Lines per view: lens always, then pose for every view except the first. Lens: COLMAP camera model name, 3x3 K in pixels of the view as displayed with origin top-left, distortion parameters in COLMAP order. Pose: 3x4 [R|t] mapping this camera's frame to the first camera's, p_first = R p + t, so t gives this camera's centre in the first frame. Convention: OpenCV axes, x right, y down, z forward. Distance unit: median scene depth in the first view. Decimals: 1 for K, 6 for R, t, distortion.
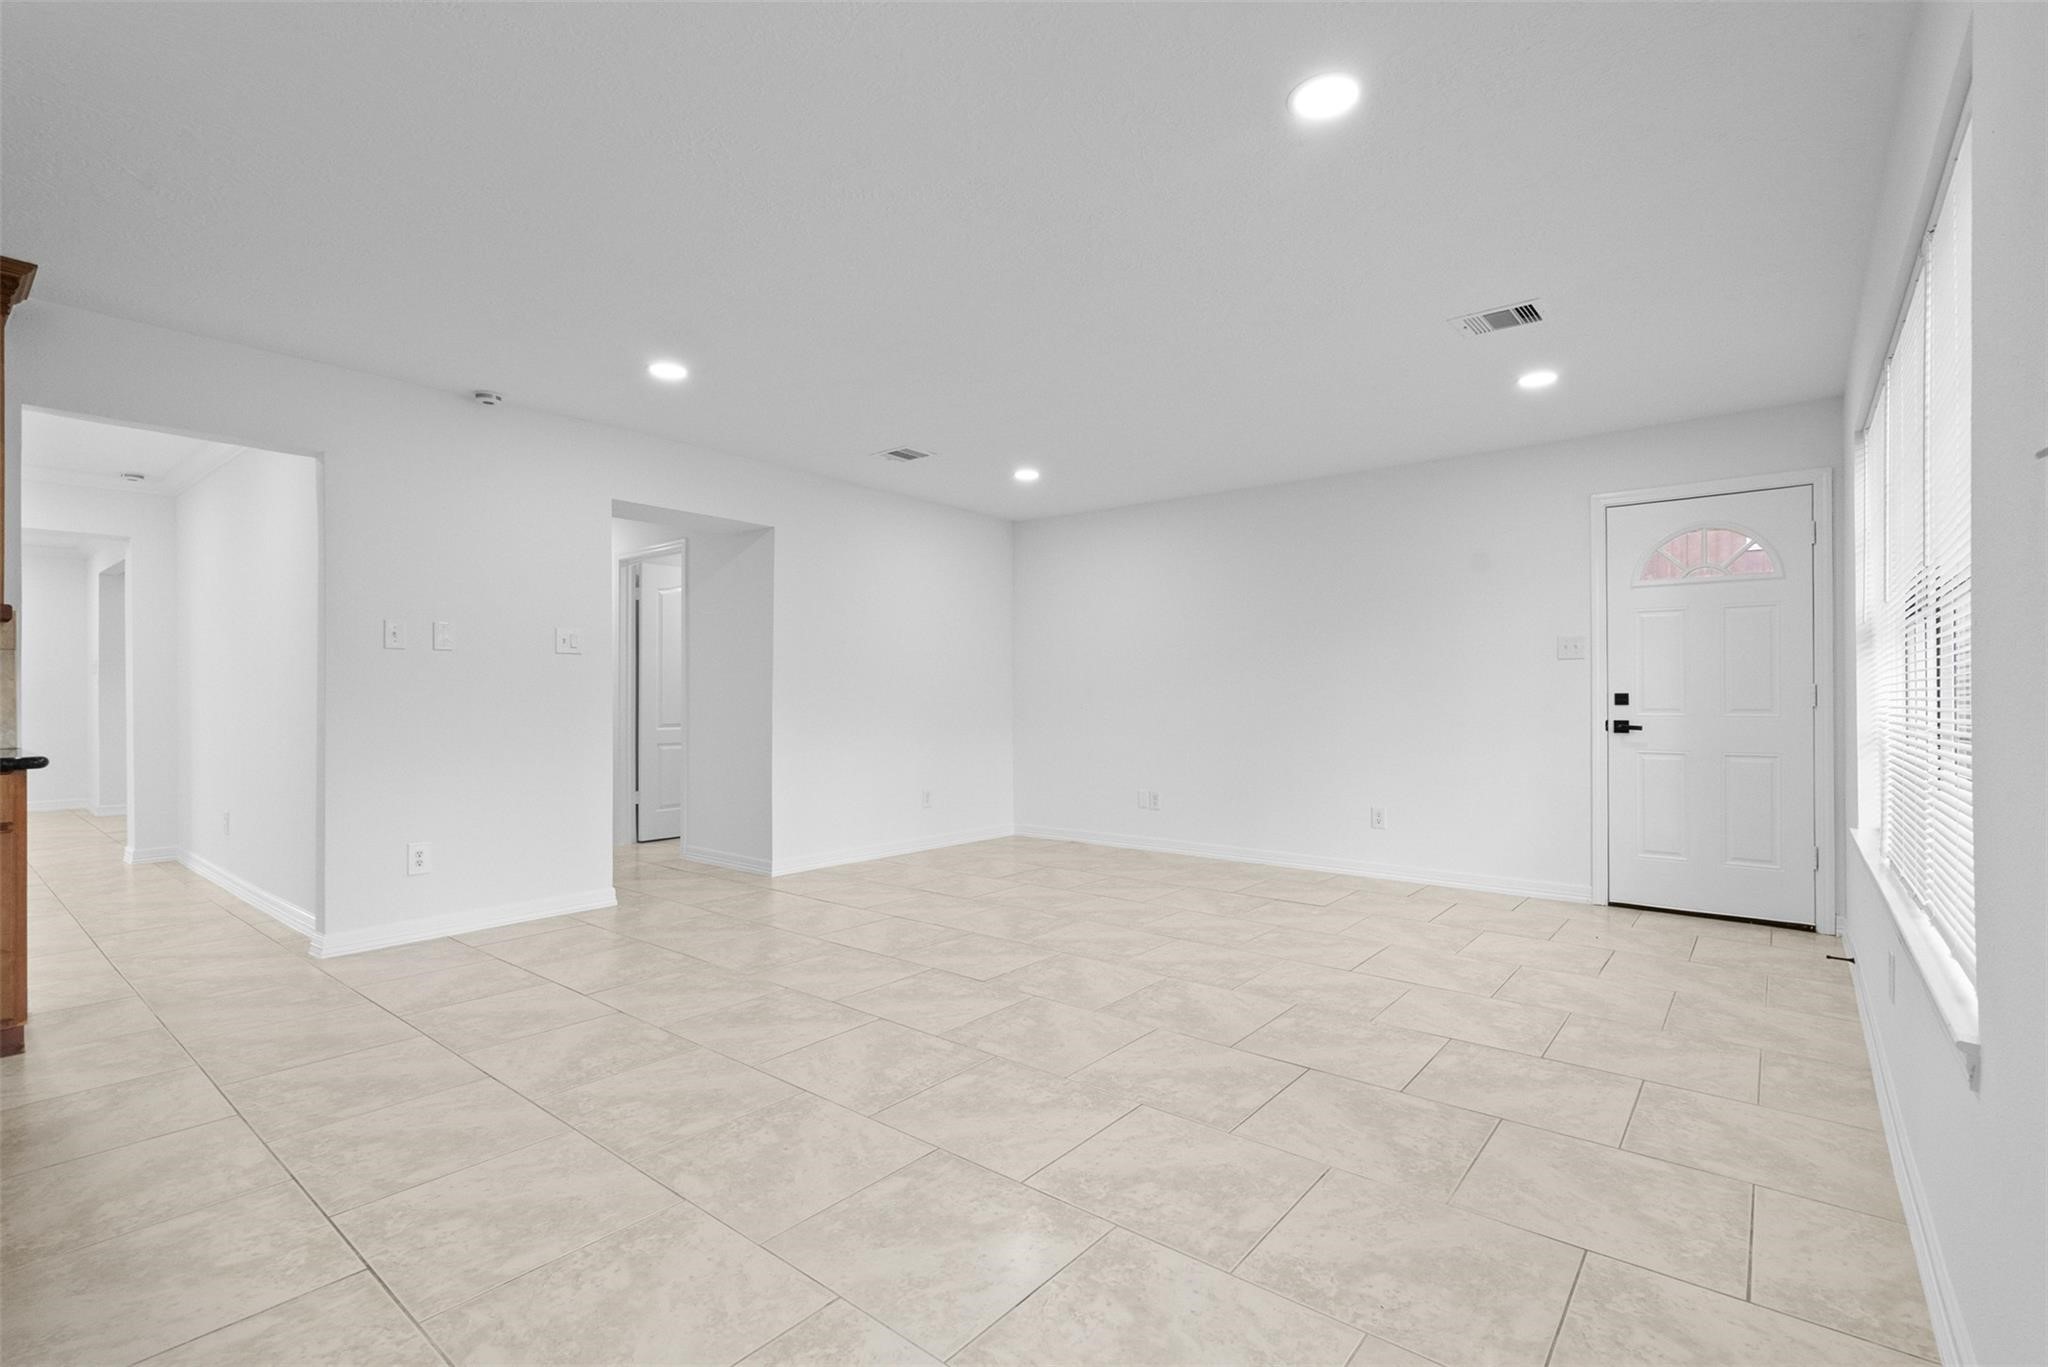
lens RADIAL K [[927.6, 0, 1029.6], [0, 927.6, 693.3], [0, 0, 1]] dist [-0.009737, 0.003874]
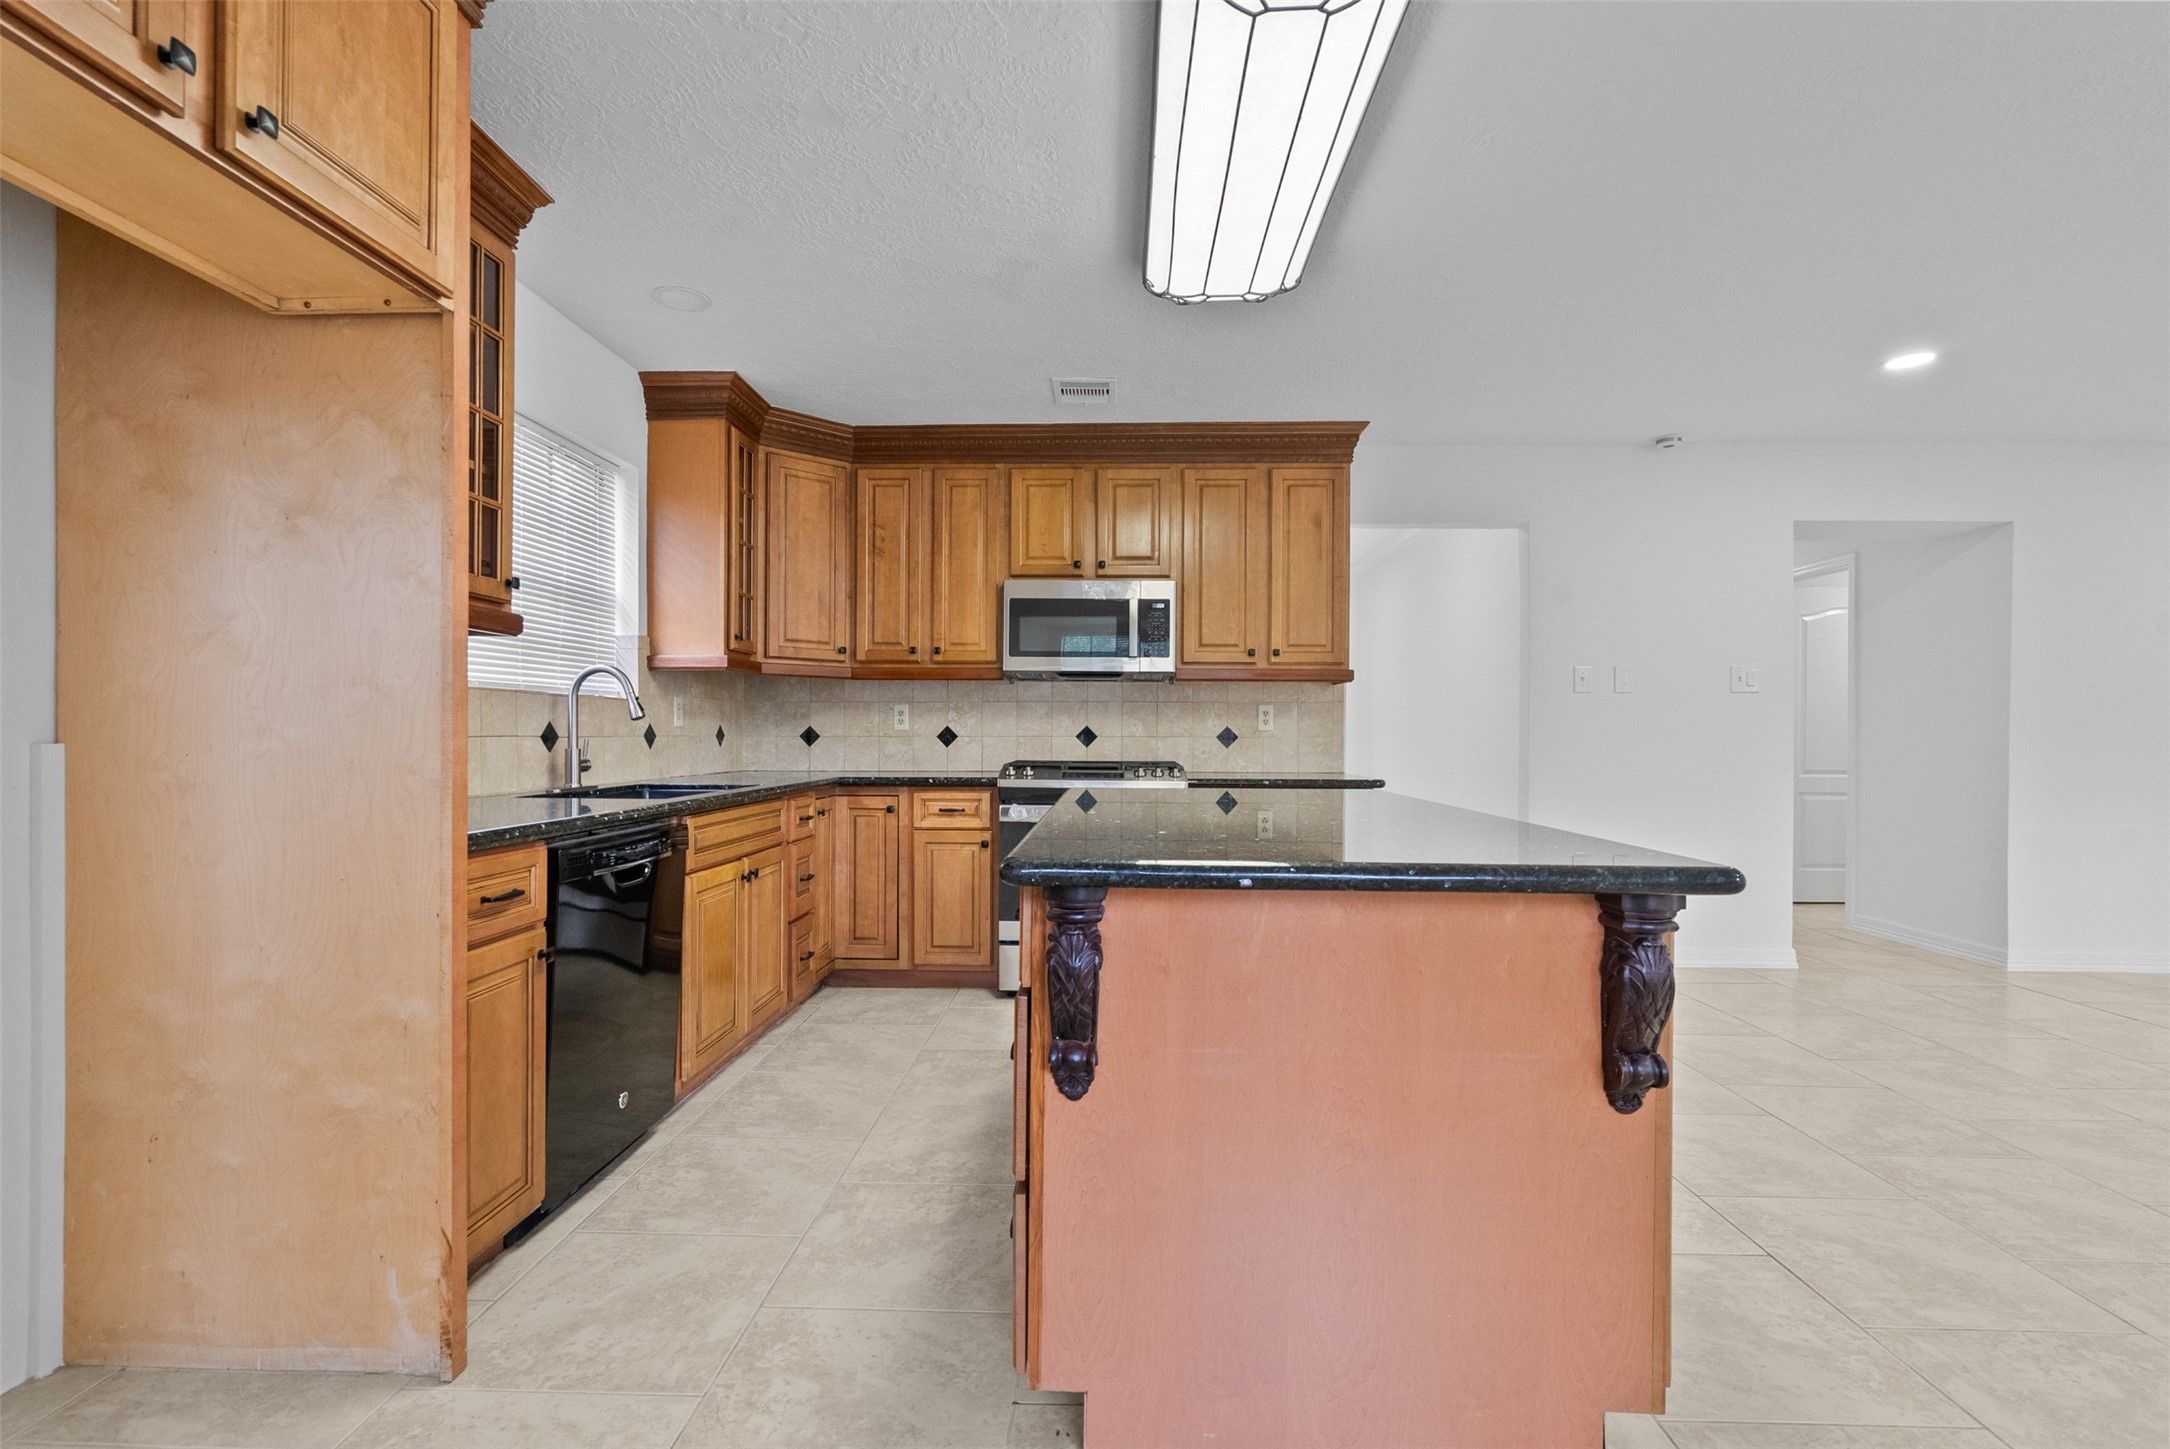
lens RADIAL K [[982.9, 0, 1091.0], [0, 982.9, 734.9], [0, 0, 1]] dist [-0.009737, 0.003874]
pose [[0.600315, 0.002149, -0.799761, -0.116730], [-0.001854, 0.999997, 0.001296, -0.000007], [0.799762, 0.000705, 0.600317, -0.152635]]
